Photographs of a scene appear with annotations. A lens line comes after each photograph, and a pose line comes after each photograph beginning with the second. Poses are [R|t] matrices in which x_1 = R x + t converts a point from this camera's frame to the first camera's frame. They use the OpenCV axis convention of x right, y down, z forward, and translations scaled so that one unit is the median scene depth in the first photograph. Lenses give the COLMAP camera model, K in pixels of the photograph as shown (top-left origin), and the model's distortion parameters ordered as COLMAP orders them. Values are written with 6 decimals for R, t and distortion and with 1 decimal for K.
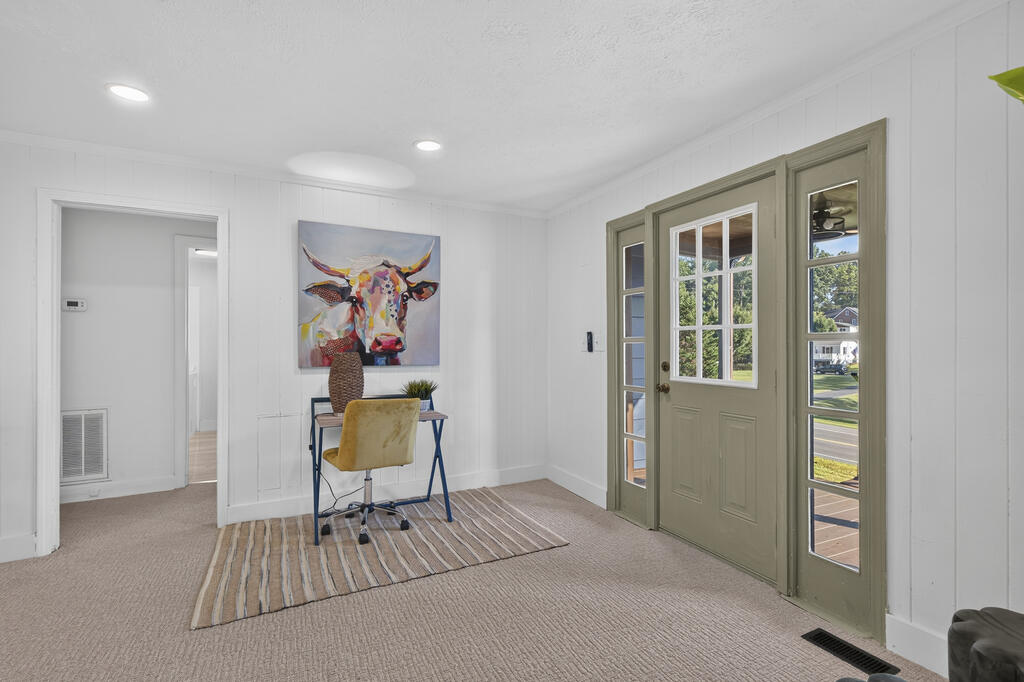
lens RADIAL K [[461.4, 0, 520.9], [0, 461.4, 343.9], [0, 0, 1]] dist [0.000693, -0.000179]
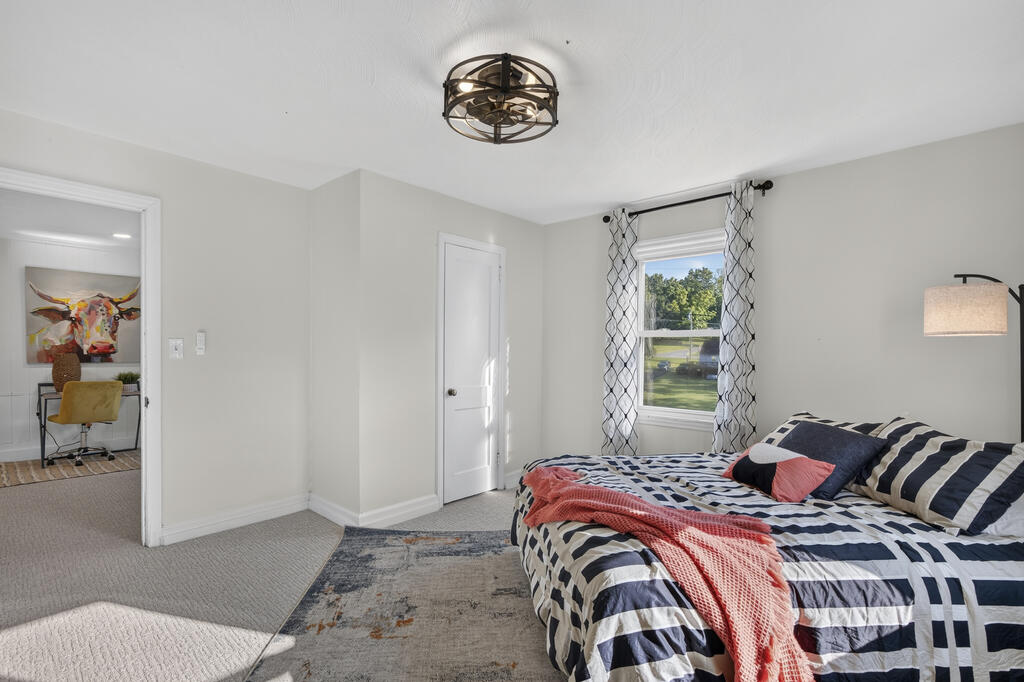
lens RADIAL K [[474.6, 0, 512.9], [0, 474.6, 360.3], [0, 0, 1]] dist [0.002421, 0.000032]
pose [[0.939534, -0.003766, 0.342436, 0.456872], [-0.001078, 0.999902, 0.013956, 0.016289], [-0.342455, -0.013481, 0.939437, -0.959100]]
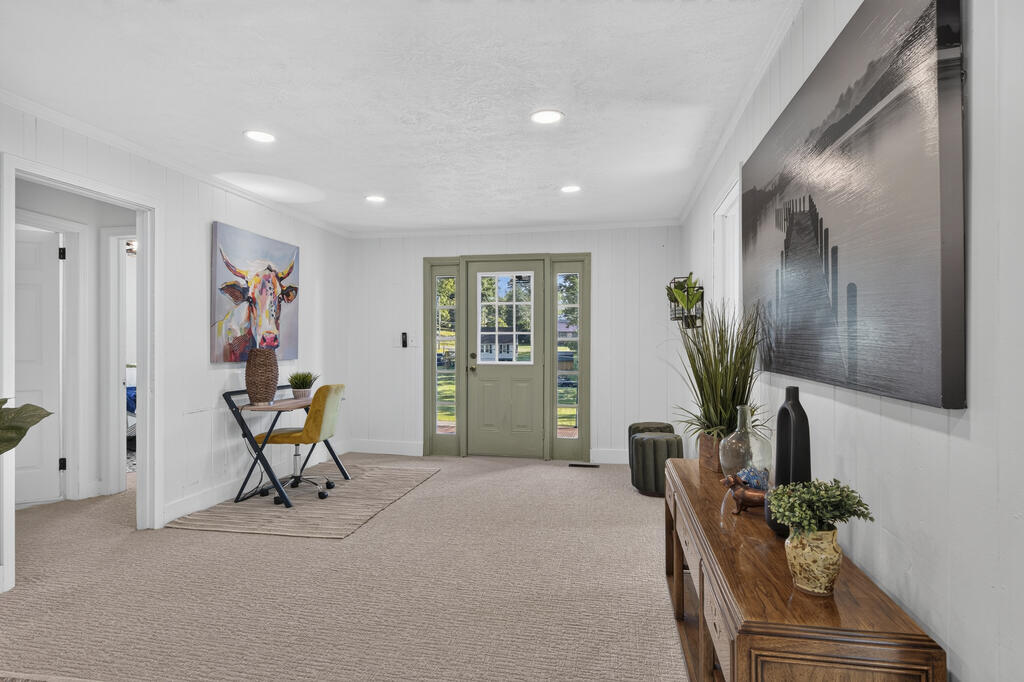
lens RADIAL K [[544.3, 0, 512.8], [0, 544.3, 343.1], [0, 0, 1]] dist [-0.000411, -0.000340]
pose [[0.617169, 0.003018, 0.786825, -0.978206], [-0.003722, 0.999993, -0.000916, 0.004888], [-0.786822, -0.002363, 0.617176, -0.269345]]
